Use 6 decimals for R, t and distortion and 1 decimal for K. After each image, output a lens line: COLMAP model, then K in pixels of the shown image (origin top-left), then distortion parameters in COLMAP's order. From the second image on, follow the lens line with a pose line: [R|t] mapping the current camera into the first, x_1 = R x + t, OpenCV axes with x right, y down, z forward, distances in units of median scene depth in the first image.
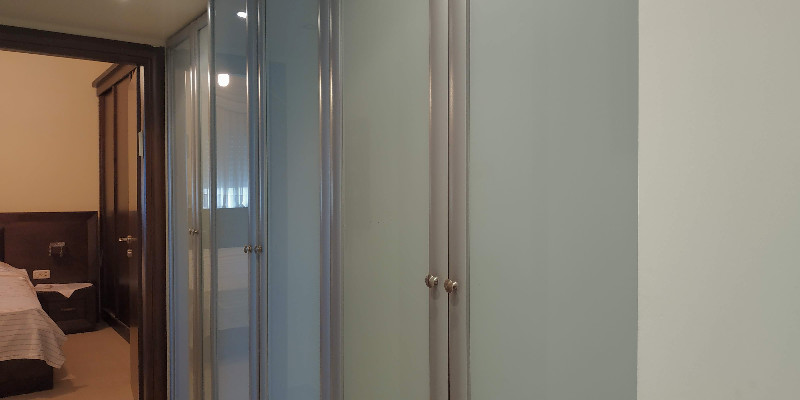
lens RADIAL K [[623.7, 0, 419.5], [0, 623.7, 202.2], [0, 0, 1]] dist [-0.023530, -0.001124]
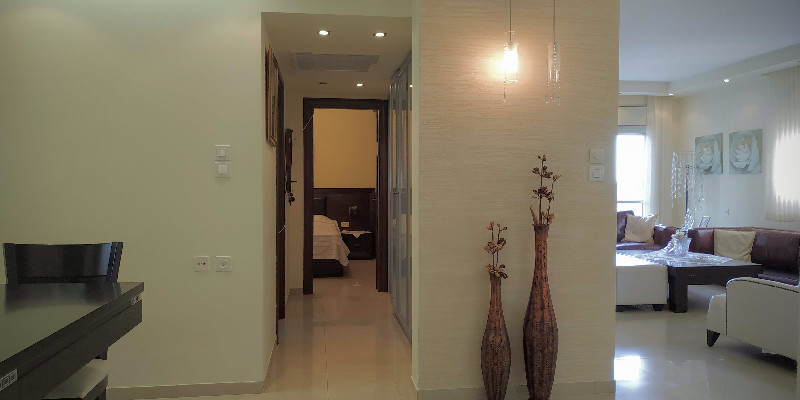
lens RADIAL K [[545.7, 0, 400.0], [0, 545.7, 200.0], [0, 0, 1]] dist [-0.038529, -0.006349]
pose [[0.887705, 0.018056, -0.460058, 0.215356], [-0.010769, 0.999772, 0.018458, 0.019517], [0.460287, -0.011431, 0.887697, -0.266307]]
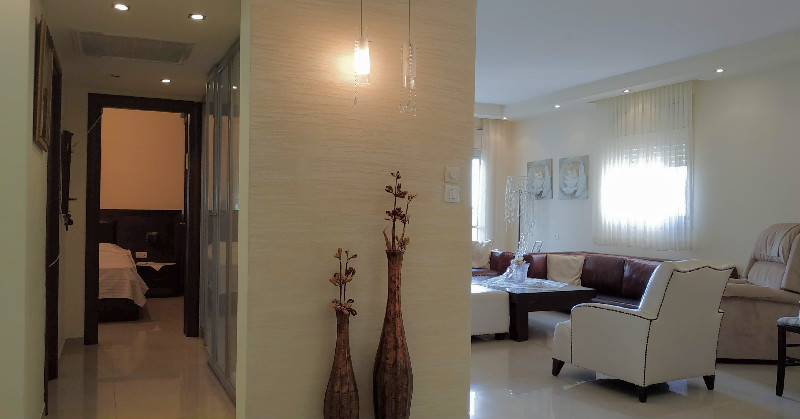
lens RADIAL K [[599.9, 0, 421.9], [0, 599.9, 207.9], [0, 0, 1]] dist [0.004946, -0.067470]
pose [[0.990259, 0.015536, -0.138367, 0.193958], [-0.017804, 0.999726, -0.015171, 0.021653], [0.138094, 0.017486, 0.990265, -0.241462]]
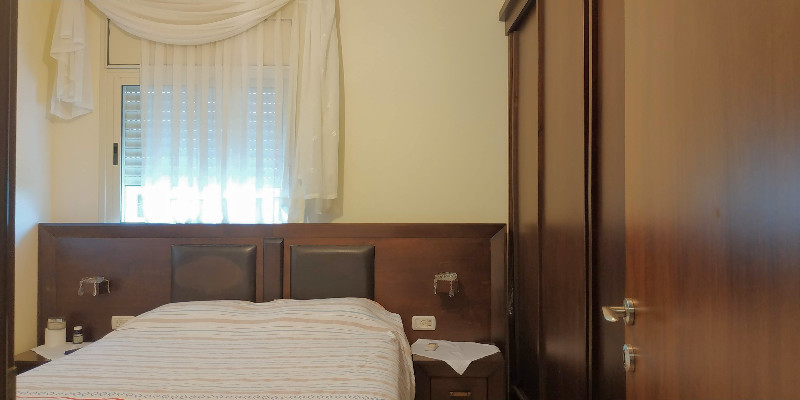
lens RADIAL K [[545.7, 0, 400.0], [0, 545.7, 200.0], [0, 0, 1]] dist [-0.038529, -0.006349]
pose [[0.788990, -0.005106, -0.614384, -0.292275], [-0.011636, 0.999662, -0.023250, 0.005209], [0.614296, 0.025493, 0.788664, 0.549539]]
